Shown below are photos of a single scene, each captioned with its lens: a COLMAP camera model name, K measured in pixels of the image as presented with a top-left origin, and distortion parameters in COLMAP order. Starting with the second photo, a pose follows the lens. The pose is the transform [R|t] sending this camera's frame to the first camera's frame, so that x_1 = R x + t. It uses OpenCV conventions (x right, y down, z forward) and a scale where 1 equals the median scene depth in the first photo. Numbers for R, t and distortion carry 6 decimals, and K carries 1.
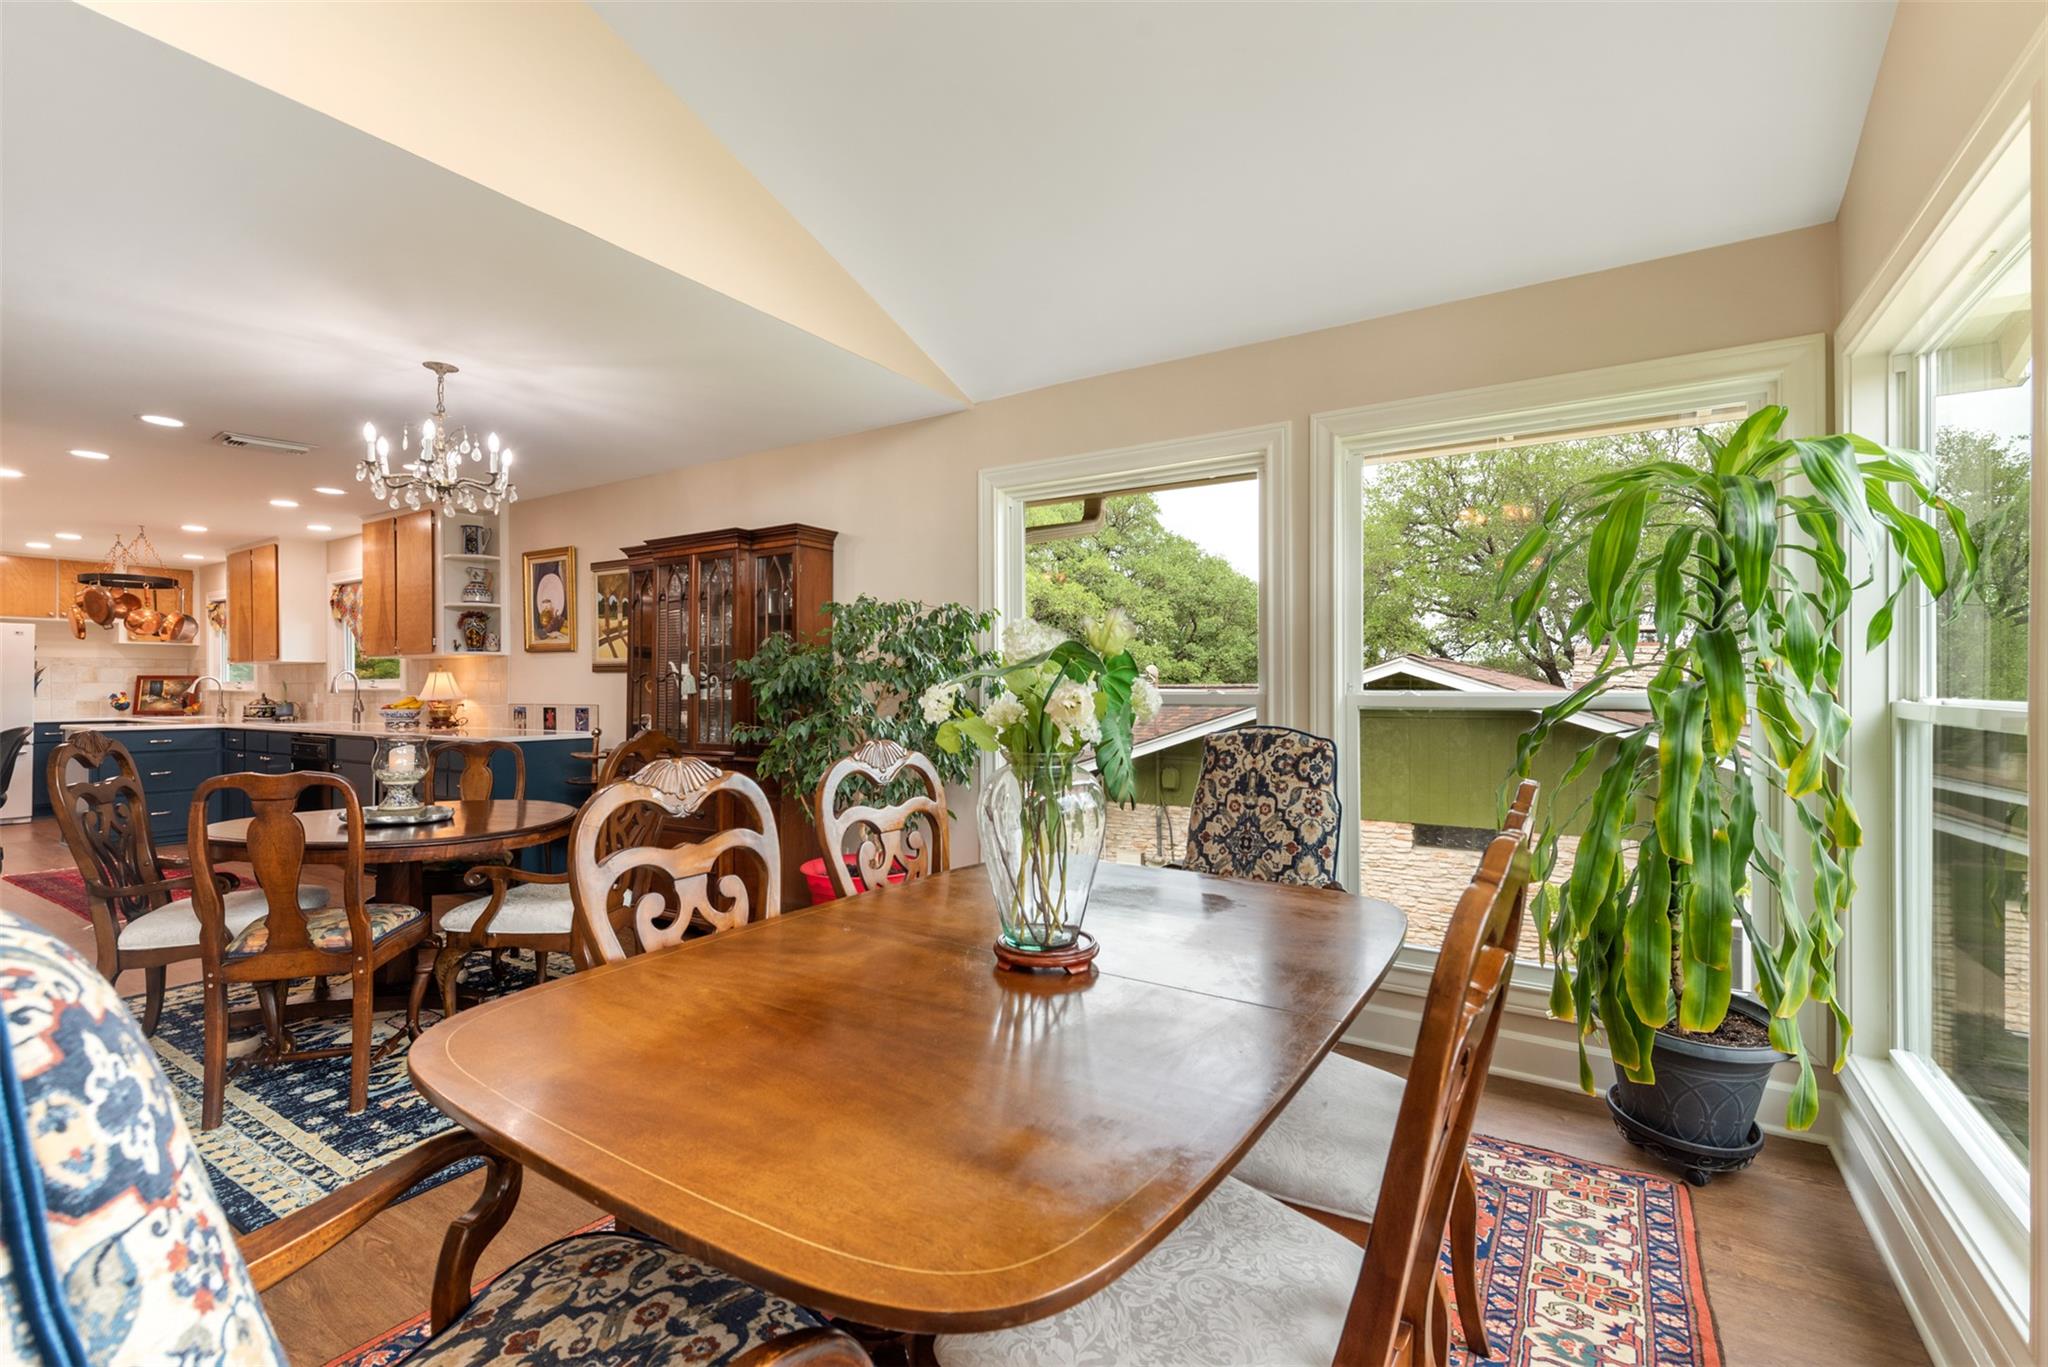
lens RADIAL K [[887.6, 0, 1048.5], [0, 887.6, 685.7], [0, 0, 1]] dist [0.000992, -0.003858]
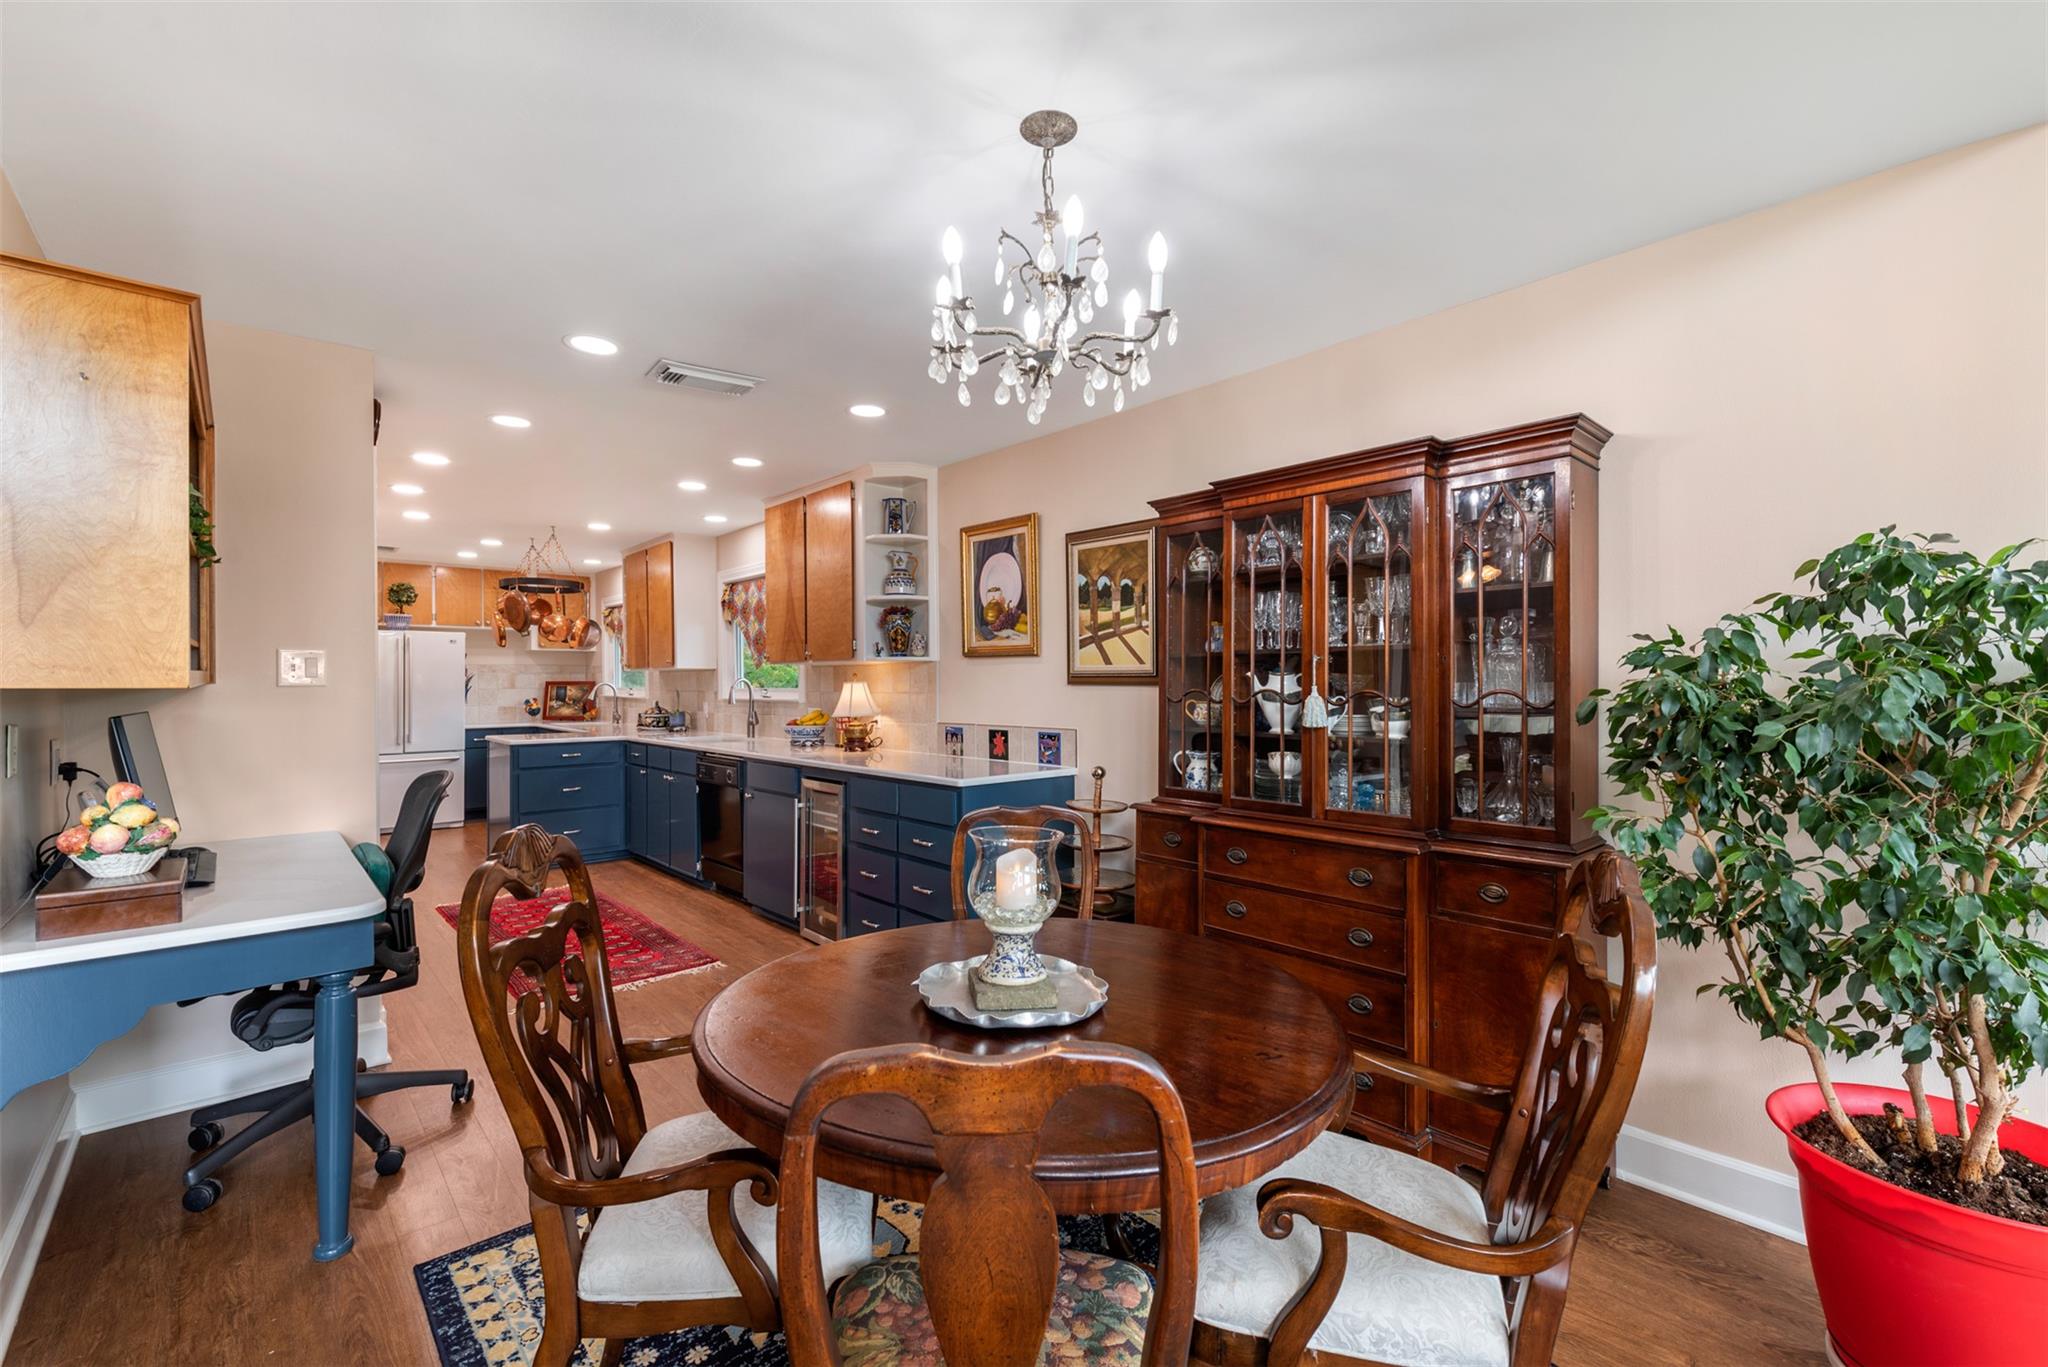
lens RADIAL K [[870.9, 0, 1032.1], [0, 870.9, 685.5], [0, 0, 1]] dist [0.001883, -0.000625]
pose [[0.960566, -0.000658, -0.278053, -0.311244], [0.002285, 0.999982, 0.005528, -0.016516], [0.278044, -0.005945, 0.960550, 0.279601]]
